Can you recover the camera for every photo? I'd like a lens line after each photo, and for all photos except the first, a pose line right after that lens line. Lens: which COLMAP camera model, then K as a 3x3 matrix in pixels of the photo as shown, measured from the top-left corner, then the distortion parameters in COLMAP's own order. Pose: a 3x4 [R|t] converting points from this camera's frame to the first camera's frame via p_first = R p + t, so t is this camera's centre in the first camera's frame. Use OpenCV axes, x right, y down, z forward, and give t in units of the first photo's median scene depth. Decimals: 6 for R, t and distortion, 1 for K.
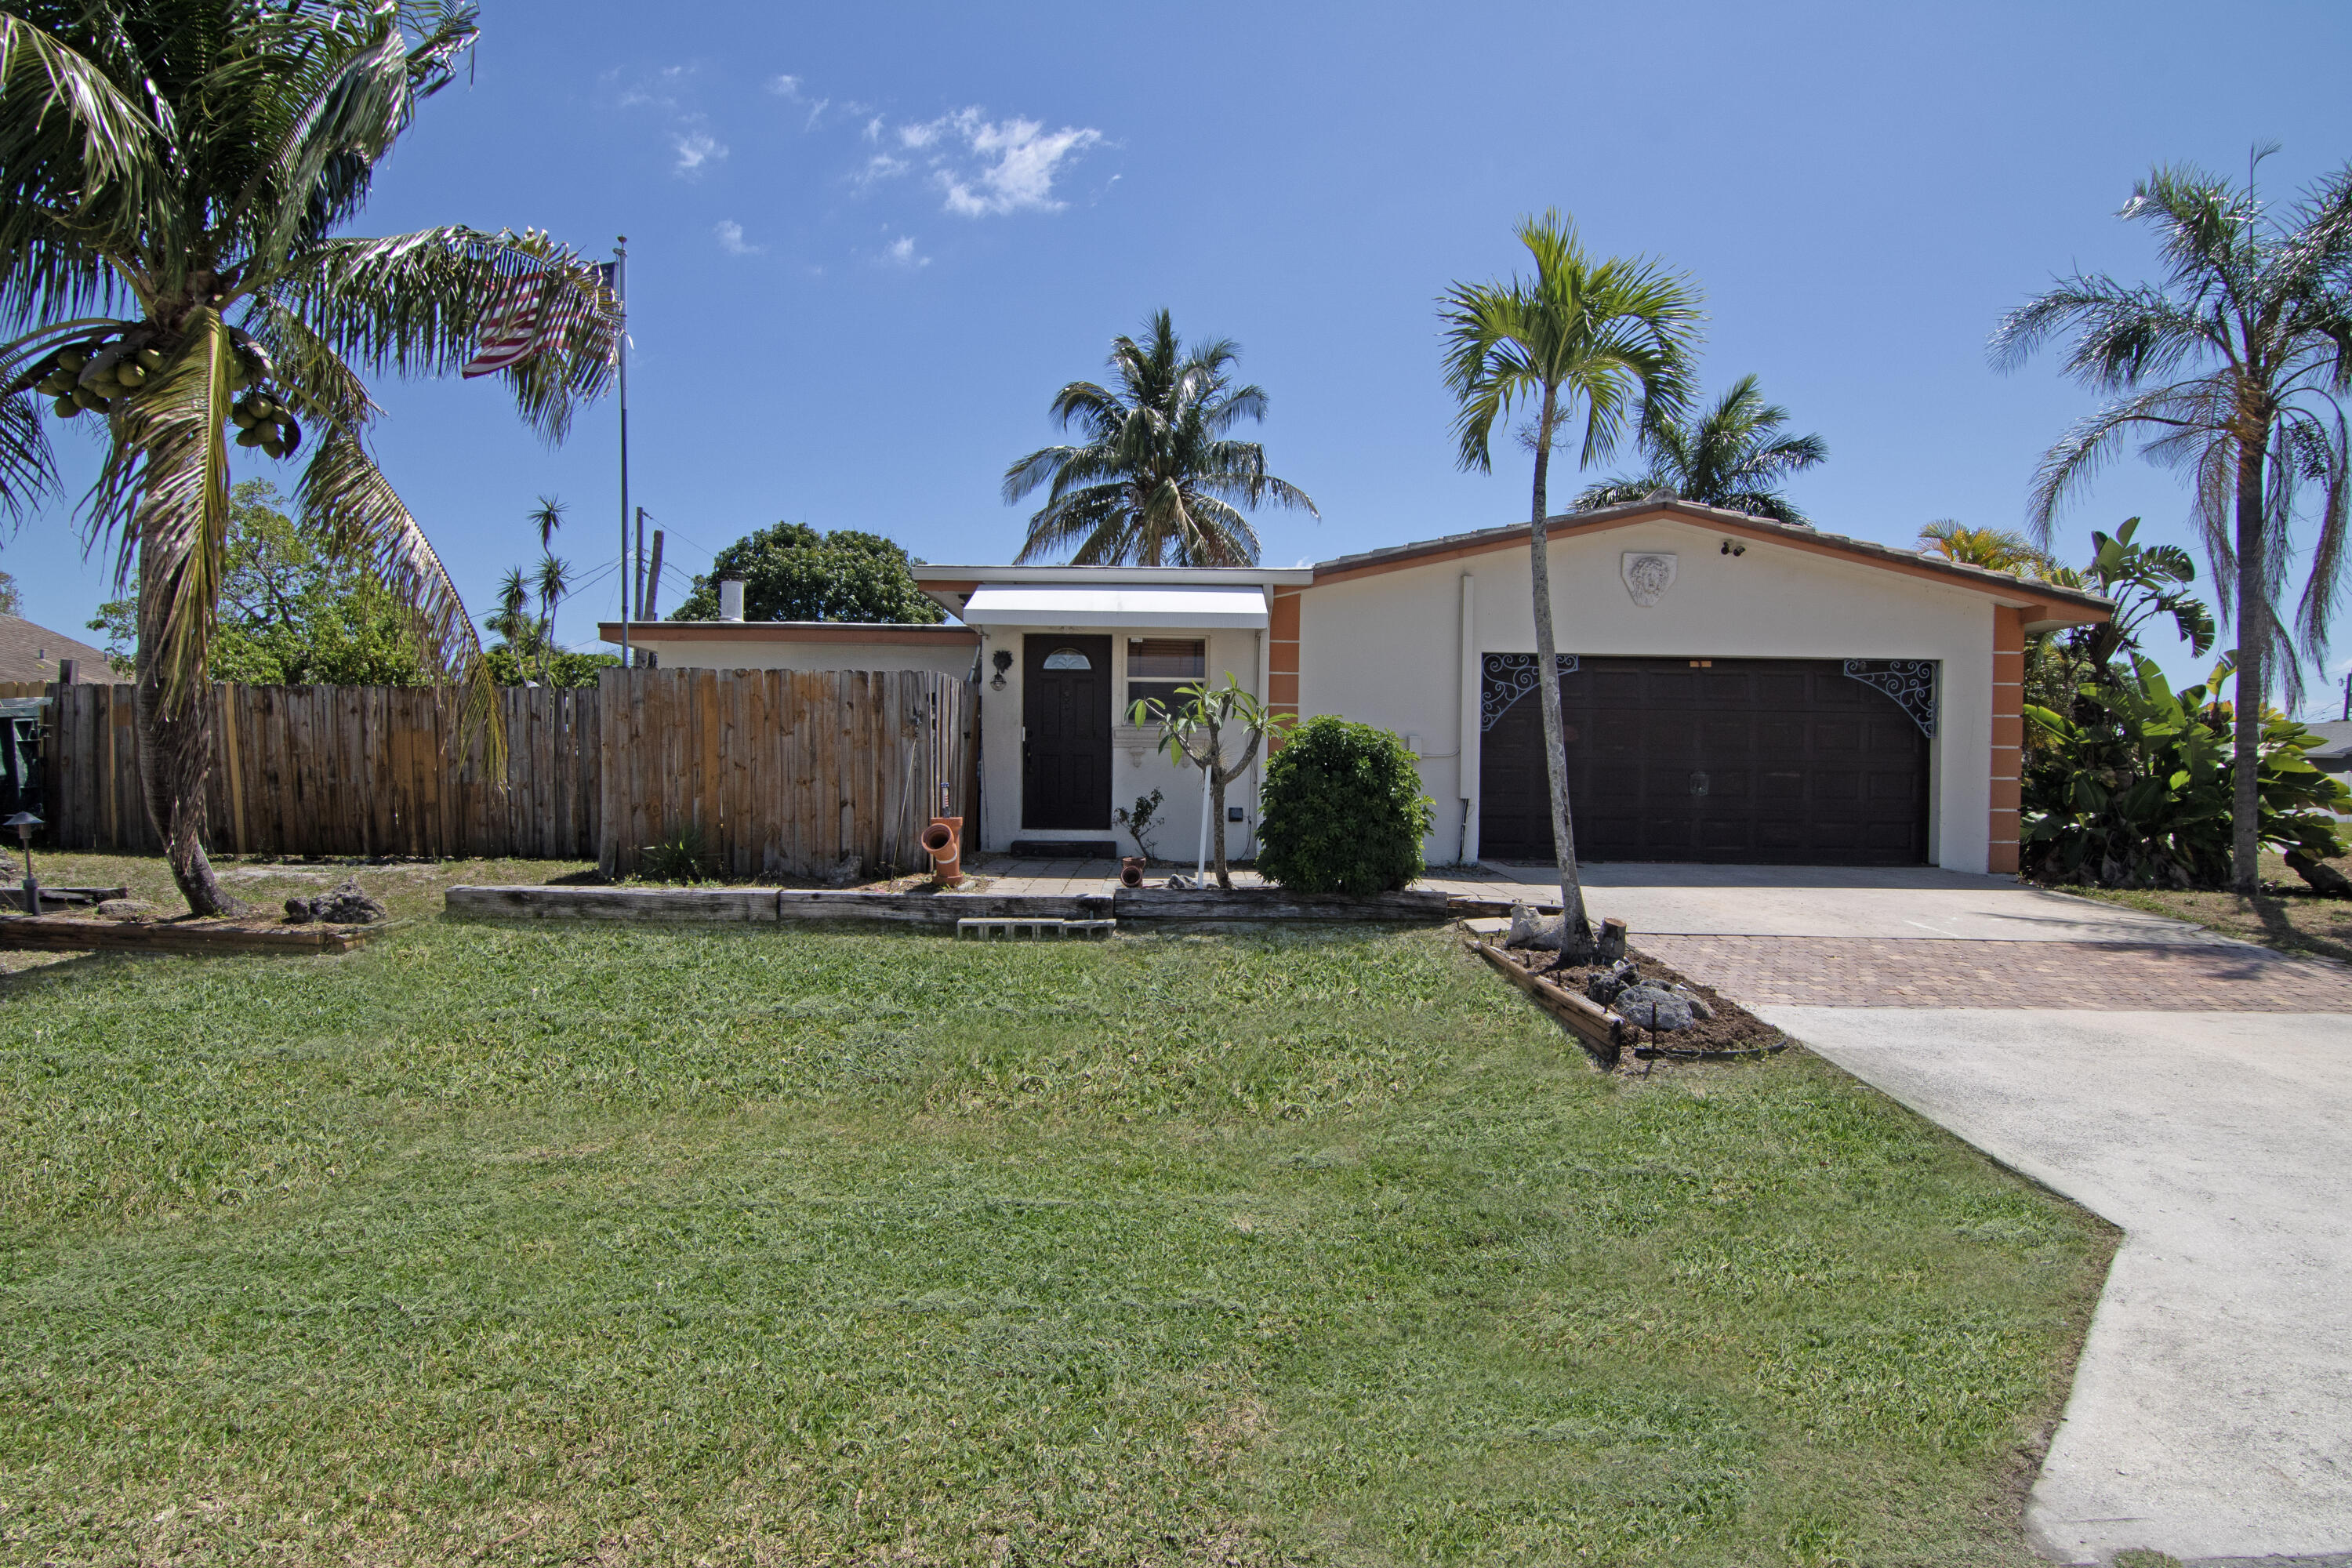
lens RADIAL K [[1226.5, 0, 1177.7], [0, 1226.5, 796.7], [0, 0, 1]] dist [-0.003366, -0.001126]
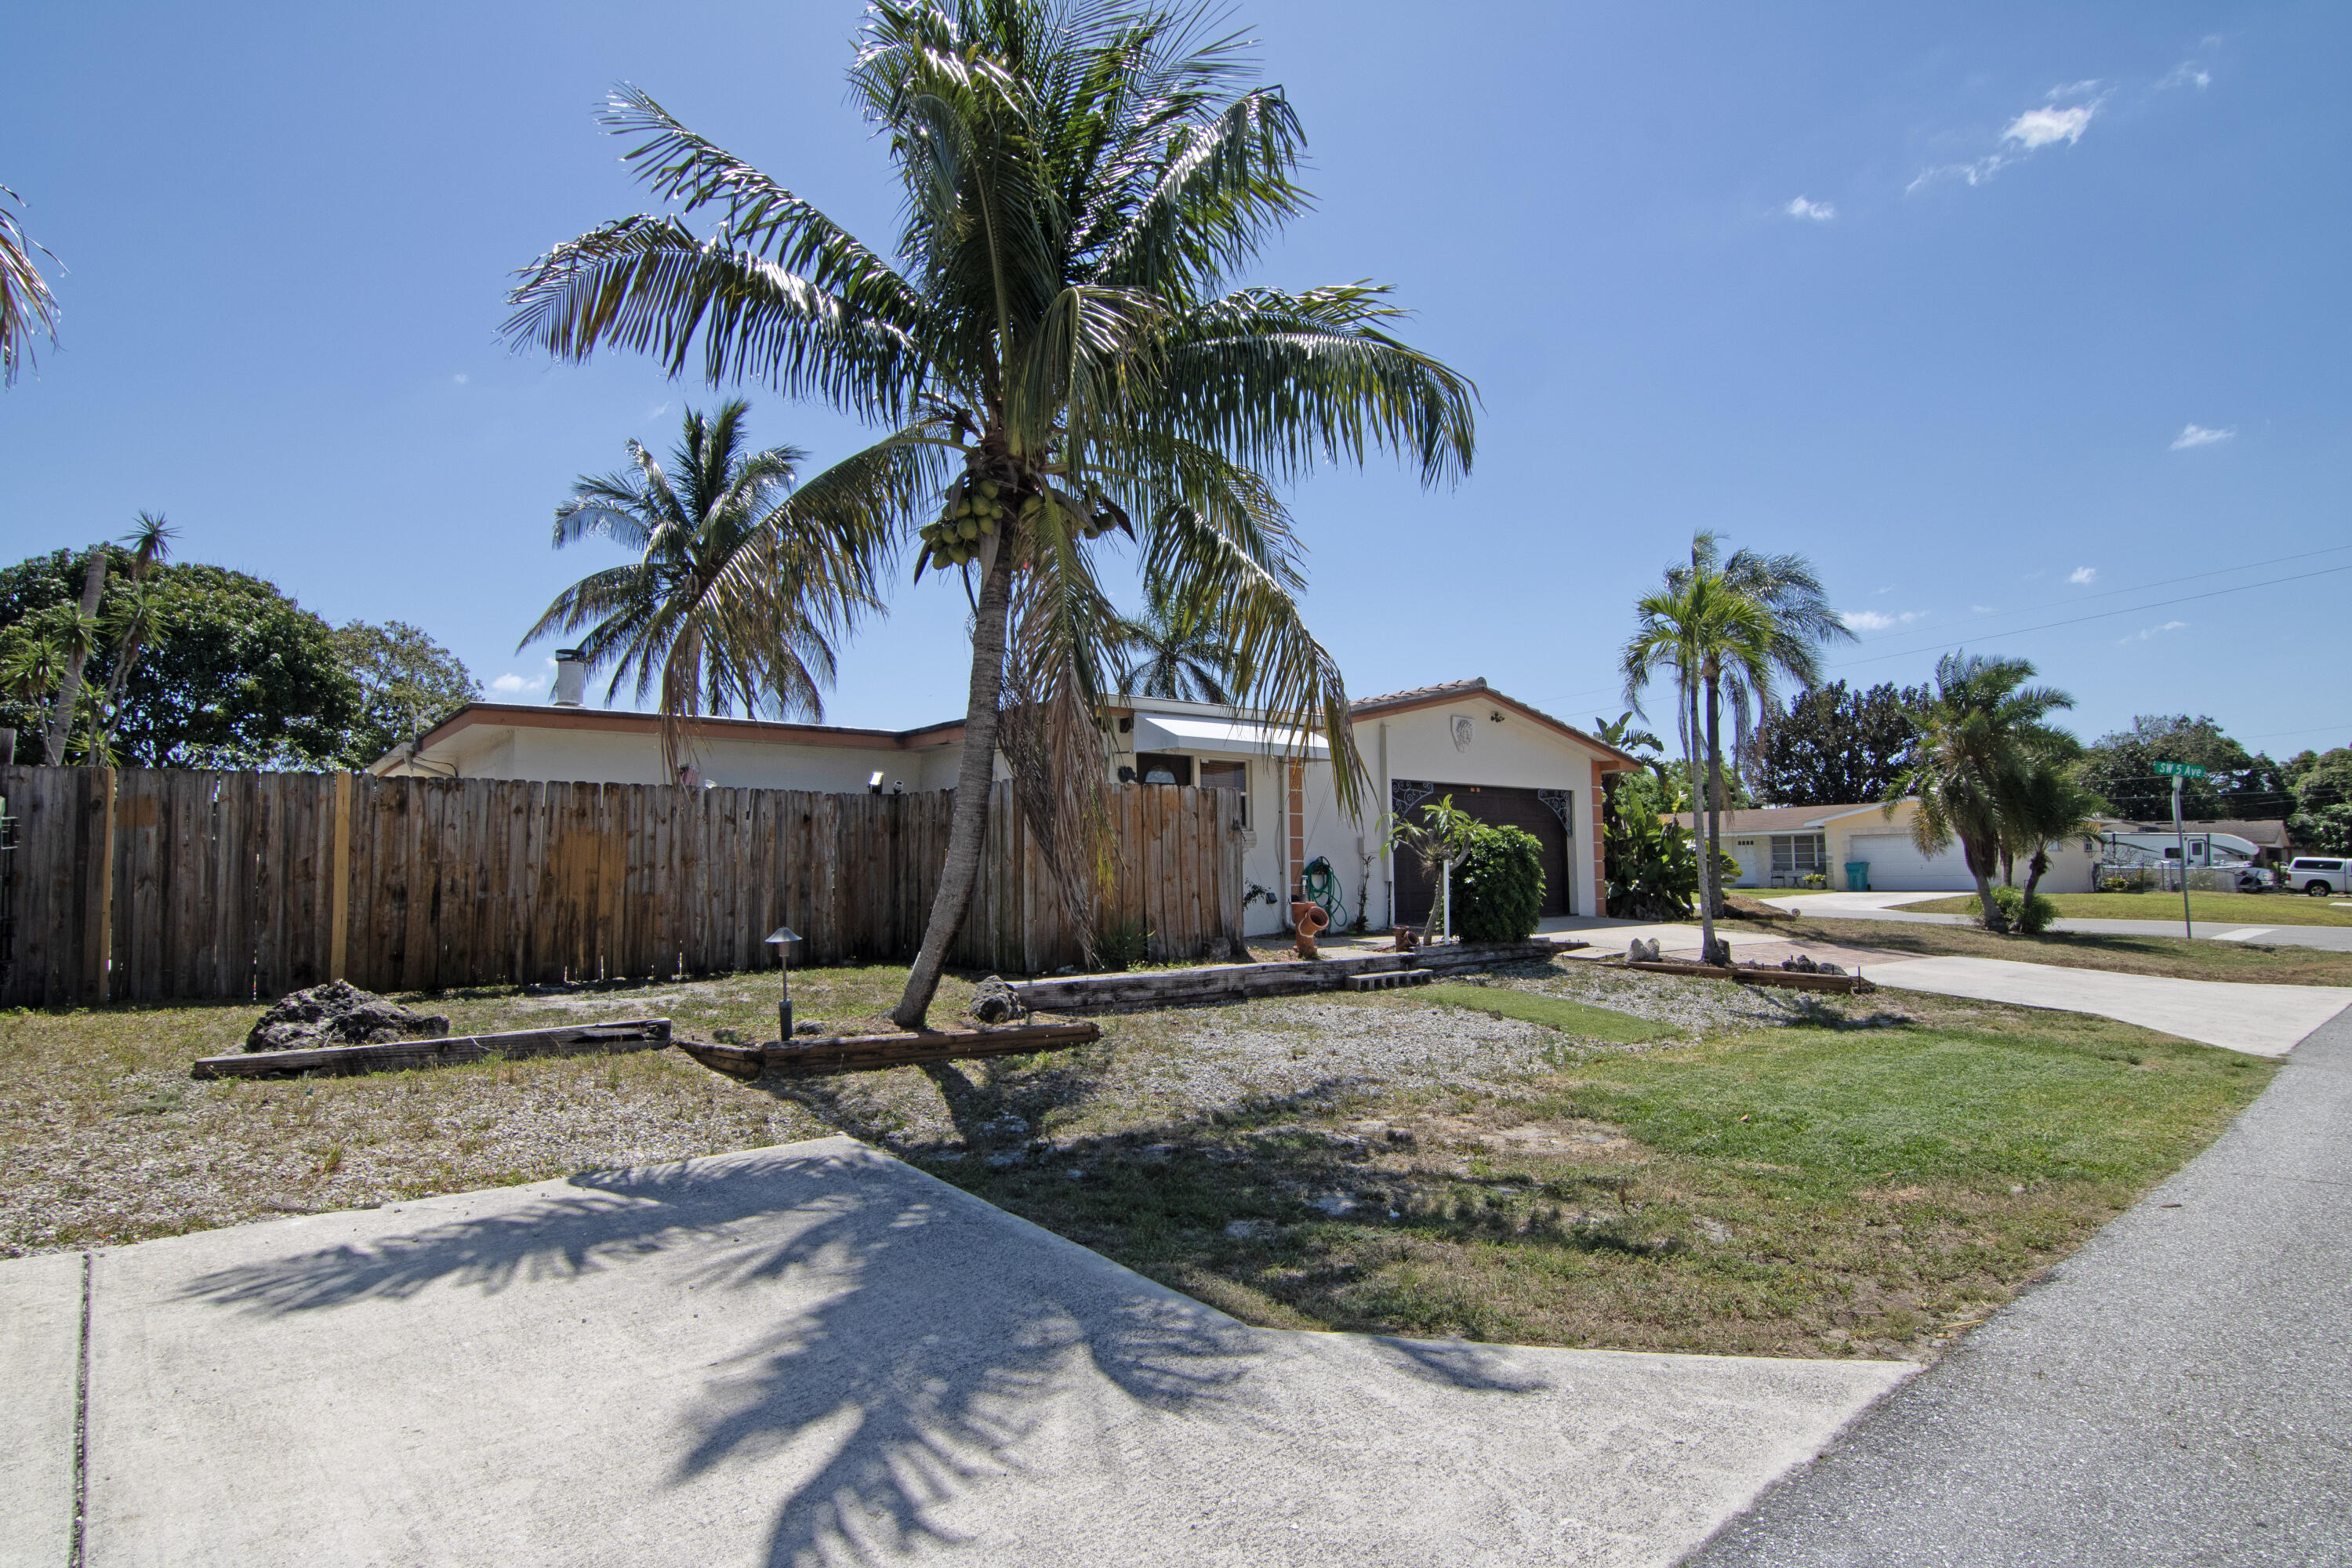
lens RADIAL K [[1271.8, 0, 1176.0], [0, 1271.8, 784.0], [0, 0, 1]] dist [0.000936, -0.000351]
pose [[0.755483, 0.024928, 0.654694, -0.902497], [0.030642, 0.996838, -0.073314, -0.010583], [-0.654451, 0.075449, 0.752330, 0.048013]]
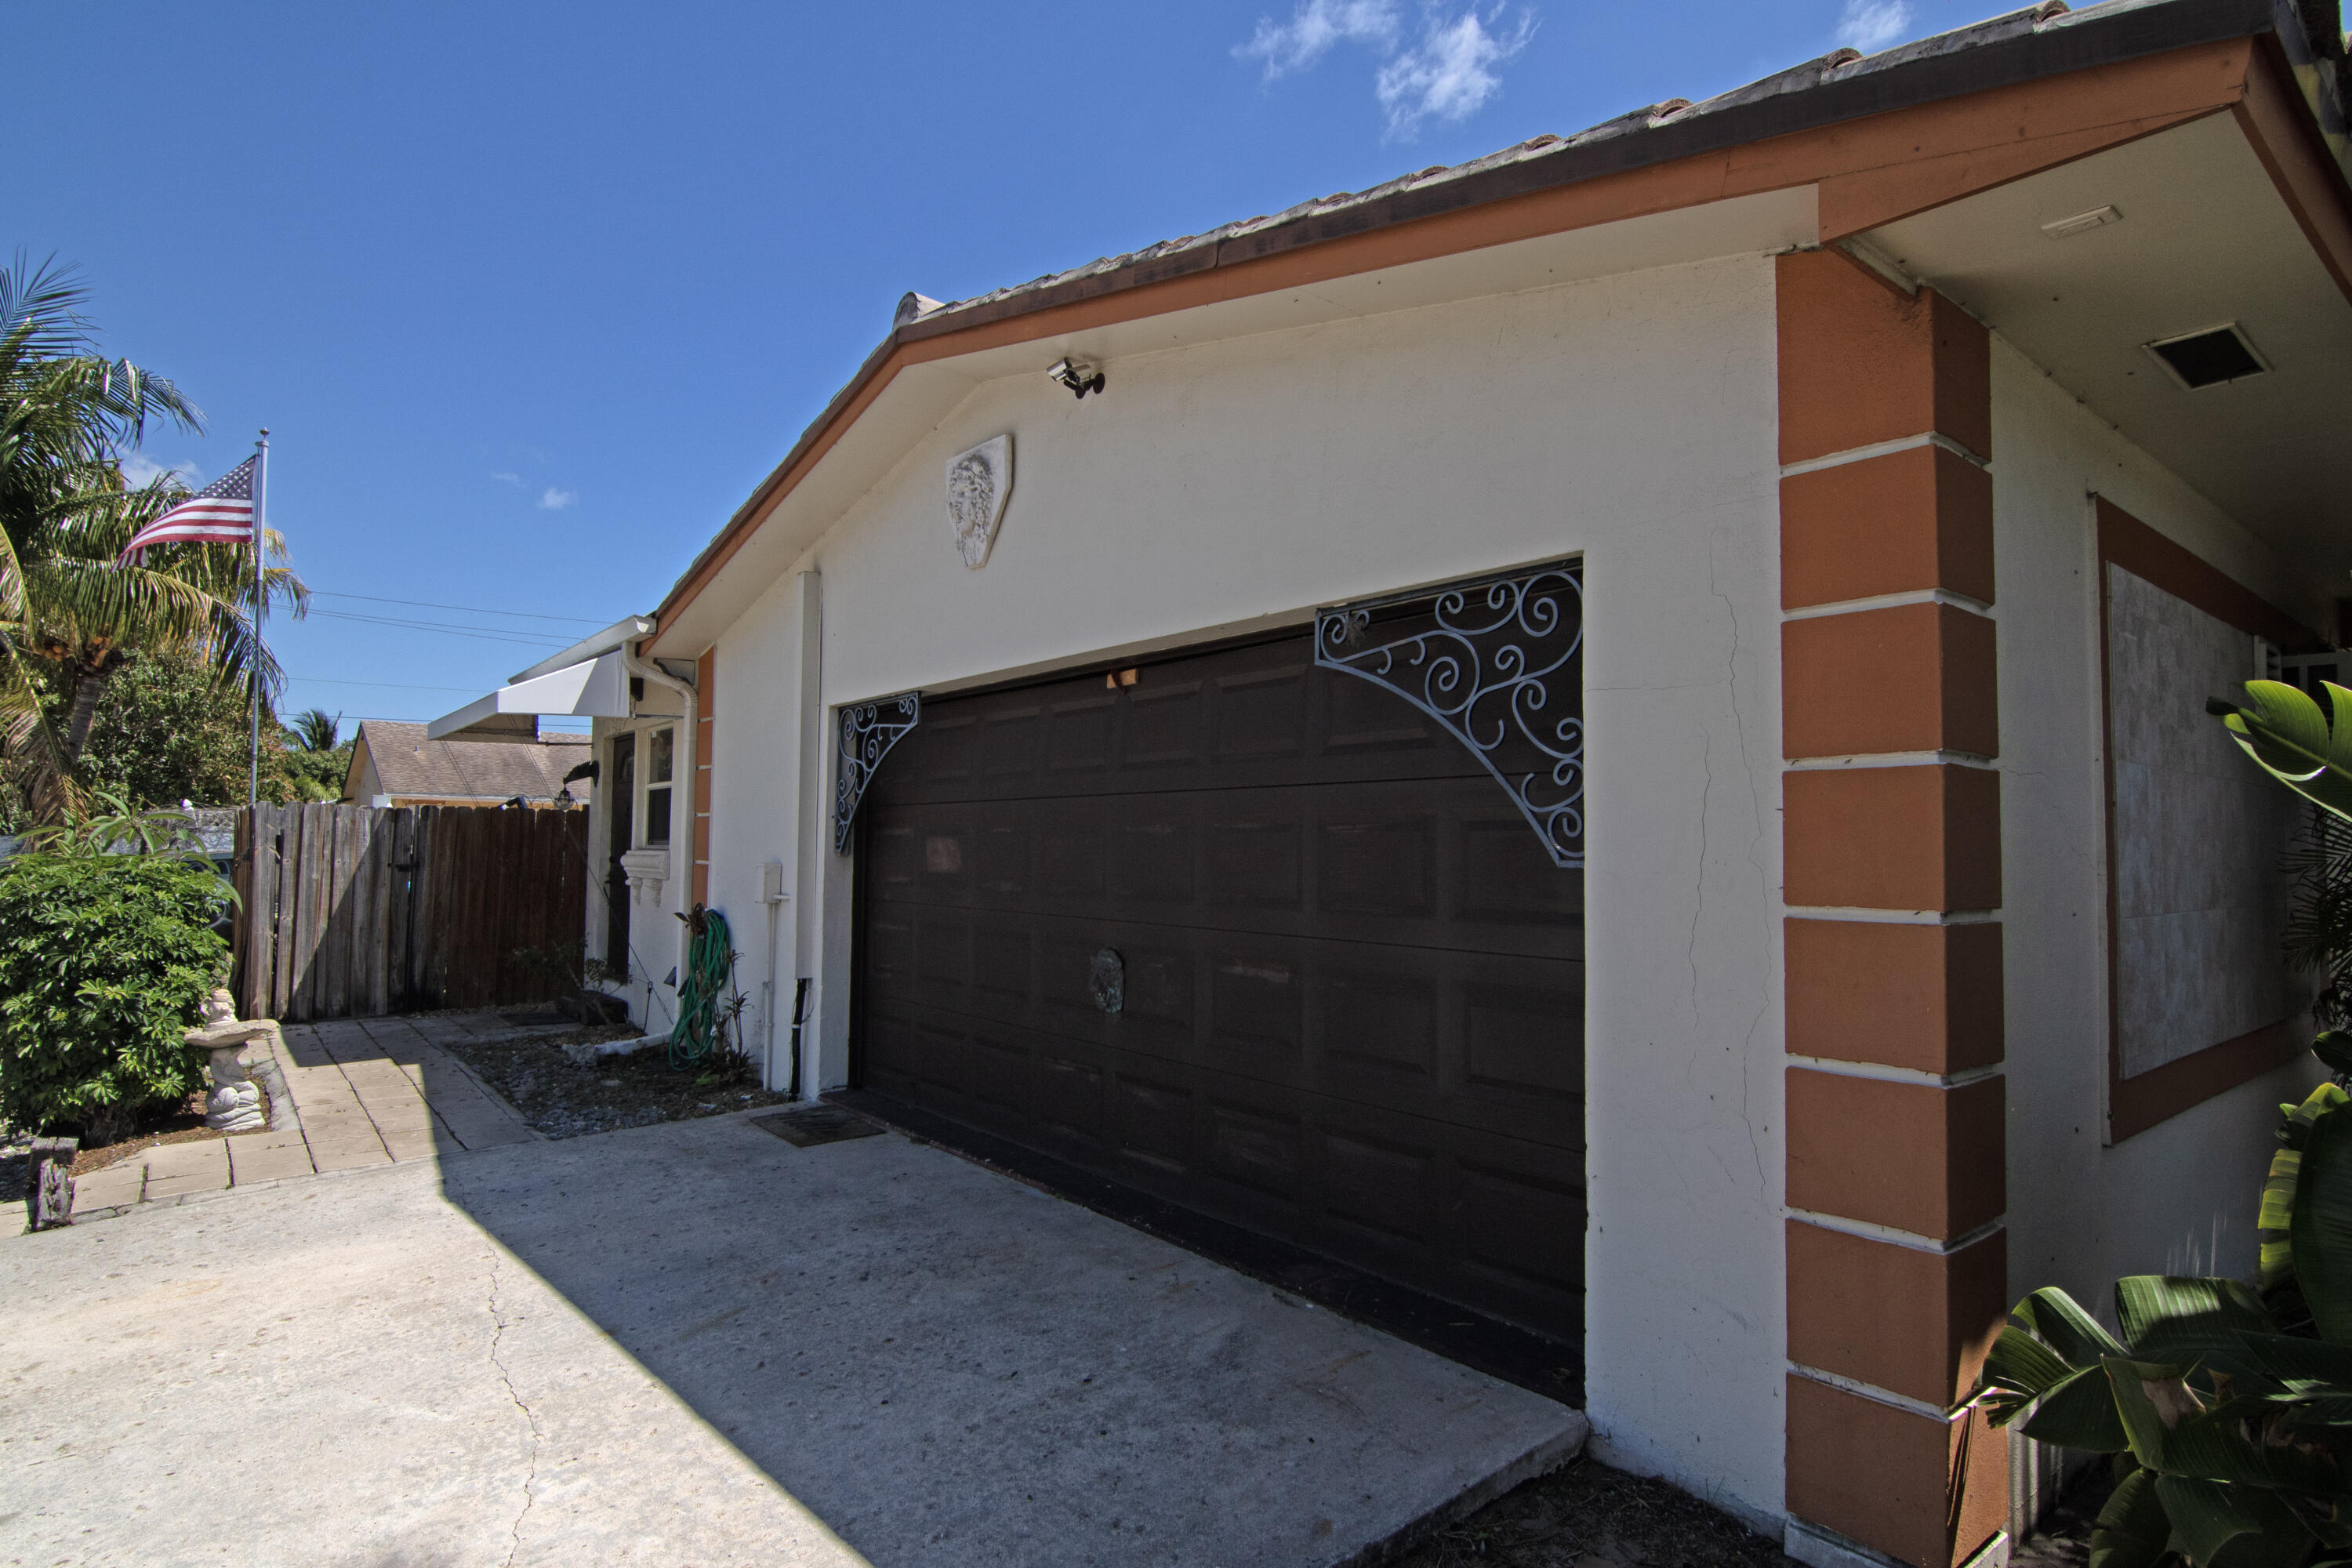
lens RADIAL K [[1226.5, 0, 1177.7], [0, 1226.5, 796.7], [0, 0, 1]] dist [-0.003366, -0.001126]
pose [[0.609908, -0.036939, -0.791611, 0.753511], [-0.022778, 0.997683, -0.064105, -0.044160], [0.792145, 0.057129, 0.607653, 0.772698]]
